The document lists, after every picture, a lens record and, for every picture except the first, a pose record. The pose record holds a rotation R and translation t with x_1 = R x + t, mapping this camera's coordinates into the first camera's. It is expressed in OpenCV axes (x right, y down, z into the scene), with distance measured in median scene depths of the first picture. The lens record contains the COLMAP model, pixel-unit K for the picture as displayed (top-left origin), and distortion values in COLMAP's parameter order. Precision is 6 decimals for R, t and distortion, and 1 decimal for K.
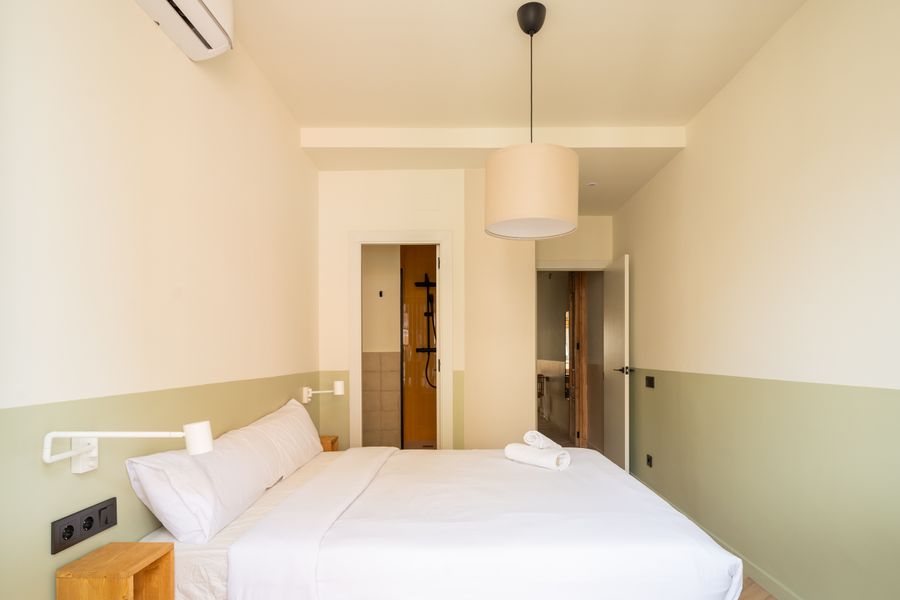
lens RADIAL K [[478.9, 0, 457.5], [0, 478.9, 353.4], [0, 0, 1]] dist [0.005369, 0.000564]
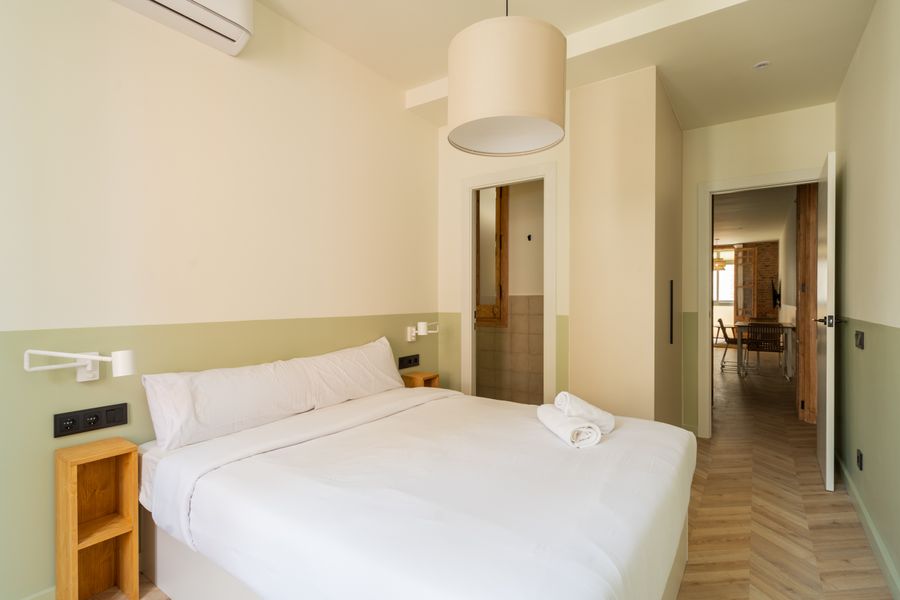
lens RADIAL K [[427.7, 0, 453.7], [0, 427.7, 302.4], [0, 0, 1]] dist [-0.000256, 0.003237]
pose [[0.828975, 0.006692, -0.559246, 0.282811], [-0.001843, 0.999956, 0.009234, 0.004415], [0.559283, -0.006624, 0.828950, 0.217773]]
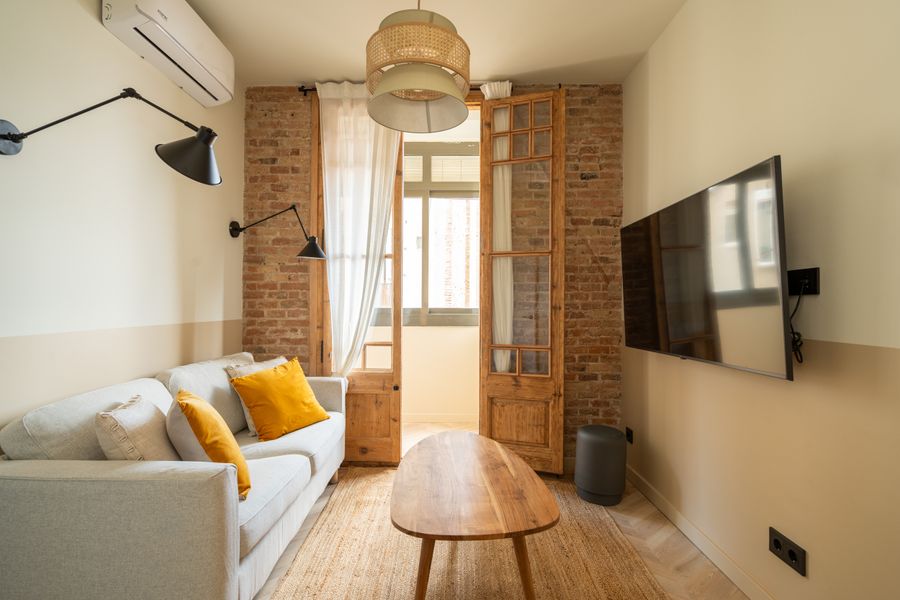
lens RADIAL K [[427.7, 0, 449.9], [0, 427.7, 302.4], [0, 0, 1]] dist [-0.000256, 0.003237]
pose [[0.999858, 0.006616, 0.015513, 0.156490], [-0.006535, 0.999965, -0.005290, 0.006676], [-0.015547, 0.005188, 0.999866, 3.393676]]
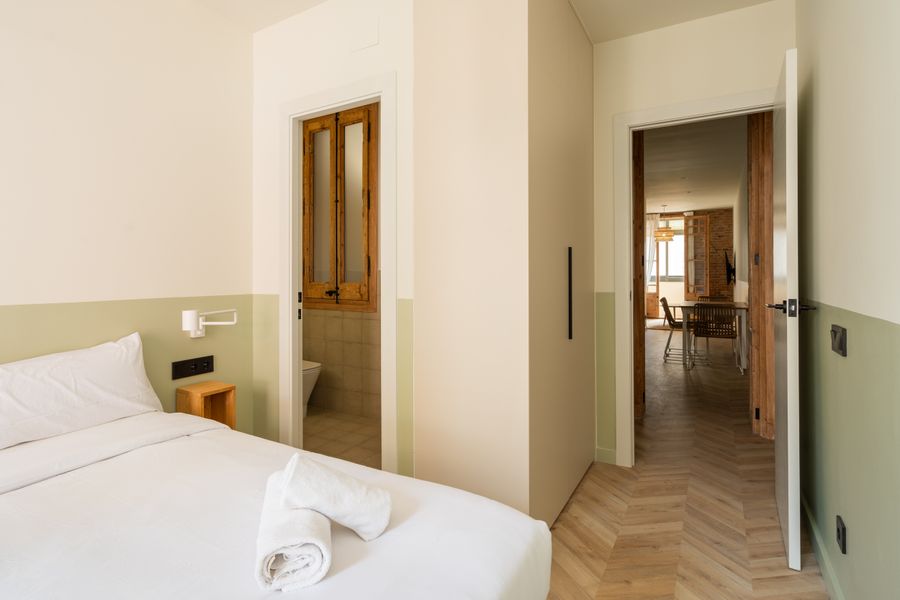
lens RADIAL K [[467.3, 0, 408.4], [0, 467.3, 273.2], [0, 0, 1]] dist [-0.003785, 0.004674]
pose [[0.848475, -0.001344, -0.529234, 0.318001], [0.000487, 0.999998, -0.001758, 0.004448], [0.529235, 0.001234, 0.848474, 0.500835]]
